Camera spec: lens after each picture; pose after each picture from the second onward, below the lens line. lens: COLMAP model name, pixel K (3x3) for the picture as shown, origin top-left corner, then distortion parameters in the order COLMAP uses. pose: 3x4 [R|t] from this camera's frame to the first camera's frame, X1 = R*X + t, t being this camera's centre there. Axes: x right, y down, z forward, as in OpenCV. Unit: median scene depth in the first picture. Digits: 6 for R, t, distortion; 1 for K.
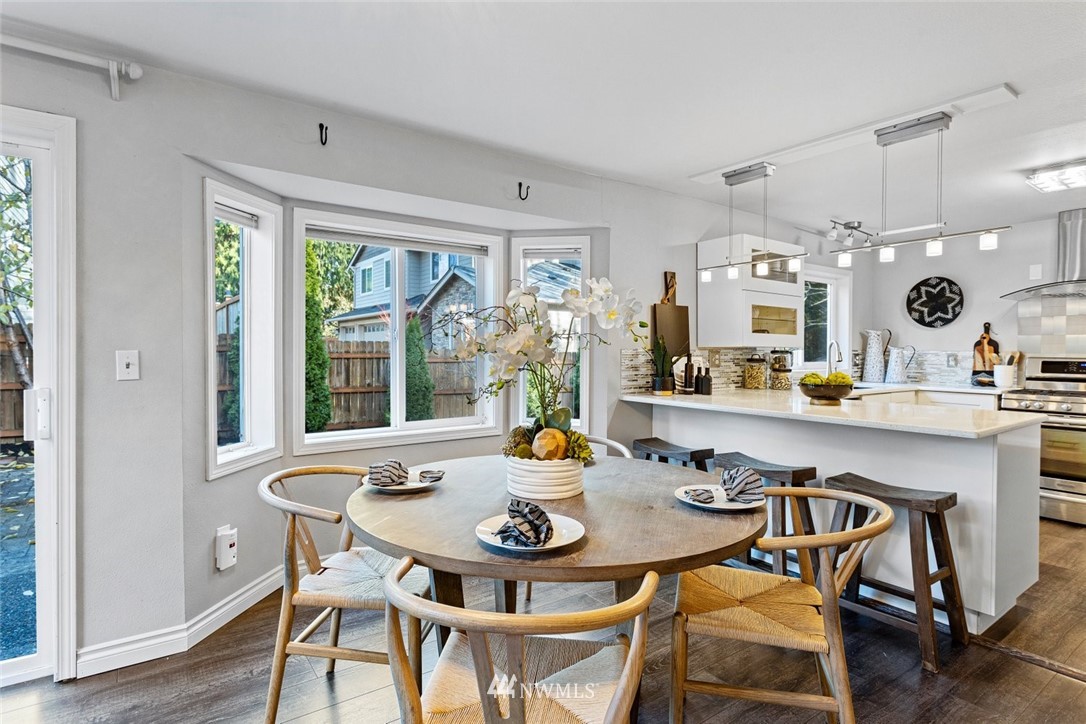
lens RADIAL K [[572.4, 0, 543.2], [0, 572.4, 359.7], [0, 0, 1]] dist [-0.000082, 0.000292]
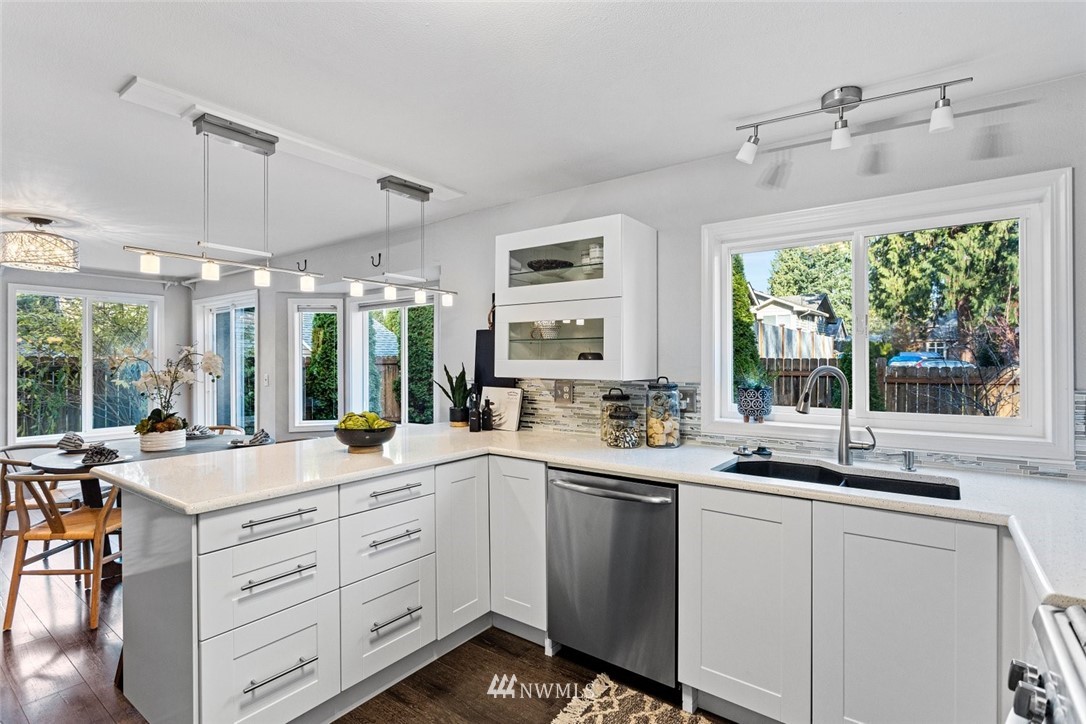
lens RADIAL K [[522.3, 0, 543.0], [0, 522.3, 365.0], [0, 0, 1]] dist [0.003394, 0.000381]
pose [[0.290351, -0.005969, -0.956902, 0.395494], [-0.003476, 0.999967, -0.007293, -0.014049], [0.956914, 0.005444, 0.290320, 0.323983]]
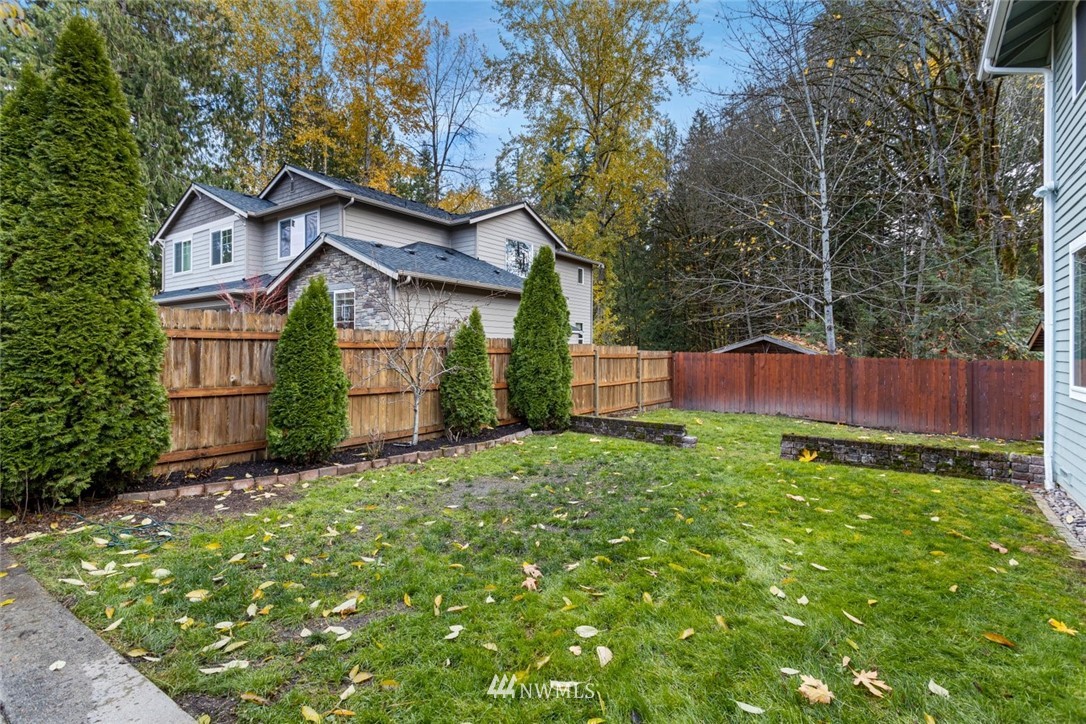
lens RADIAL K [[521.4, 0, 549.2], [0, 521.4, 351.3], [0, 0, 1]] dist [0.004142, 0.000340]
pose [[0.944627, 0.004655, 0.328114, -0.175825], [-0.000808, 0.999929, -0.011860, 0.016564], [-0.328146, 0.010938, 0.944564, 0.374949]]
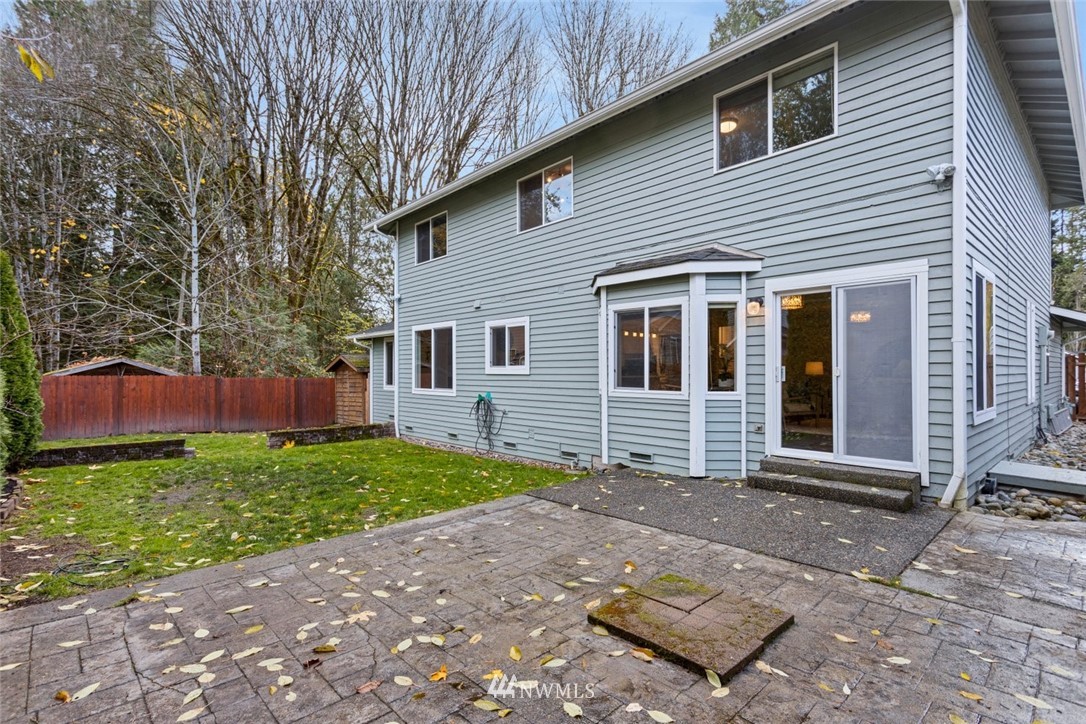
lens RADIAL K [[521.4, 0, 550.3], [0, 521.4, 370.0], [0, 0, 1]] dist [0.004142, 0.000340]
pose [[-0.139202, 0.001906, 0.990262, -0.750175], [0.014013, 0.999902, 0.000045, 0.006426], [-0.990165, 0.013883, -0.139215, 0.555067]]
